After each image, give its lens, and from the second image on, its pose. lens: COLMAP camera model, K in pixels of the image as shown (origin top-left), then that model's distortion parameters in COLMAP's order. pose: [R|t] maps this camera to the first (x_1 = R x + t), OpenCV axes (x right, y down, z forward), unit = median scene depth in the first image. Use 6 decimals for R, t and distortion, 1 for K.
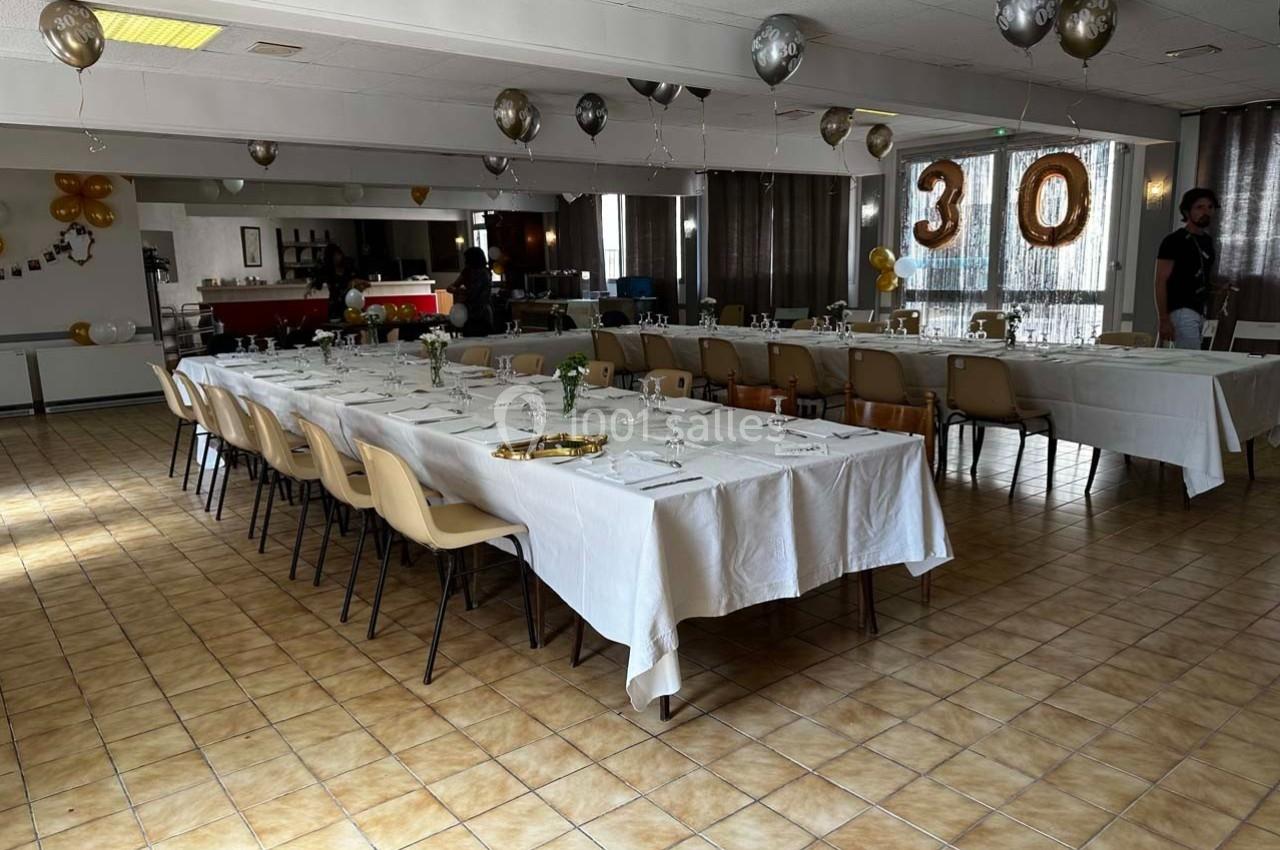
lens RADIAL K [[907.2, 0, 662.7], [0, 907.2, 429.5], [0, 0, 1]] dist [0.089188, -0.137836]
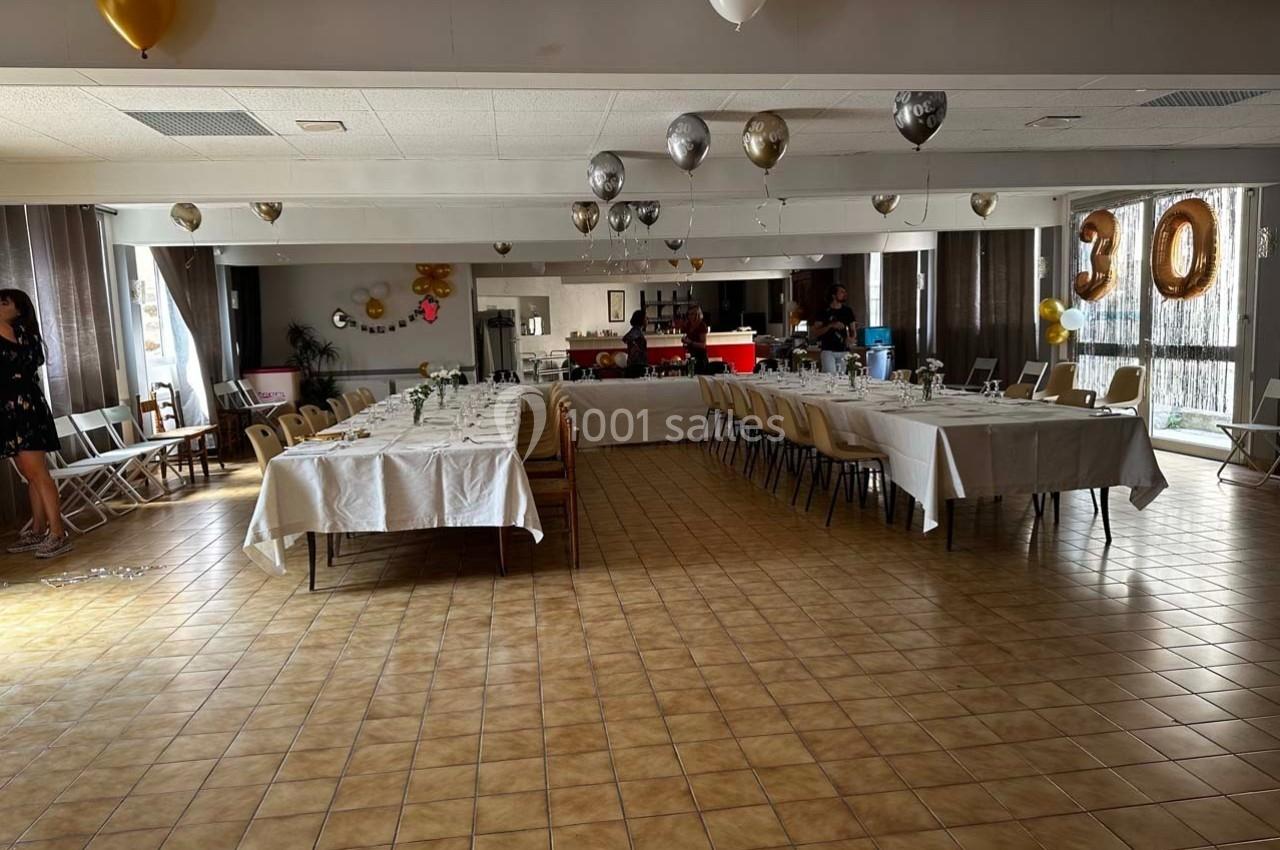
lens RADIAL K [[907.2, 0, 662.7], [0, 907.2, 429.5], [0, 0, 1]] dist [0.089188, -0.137836]
pose [[0.859186, 0.054188, -0.508786, 1.033835], [-0.079529, 0.996434, -0.028176, 0.003794], [0.505445, 0.064671, 0.860432, -0.138868]]
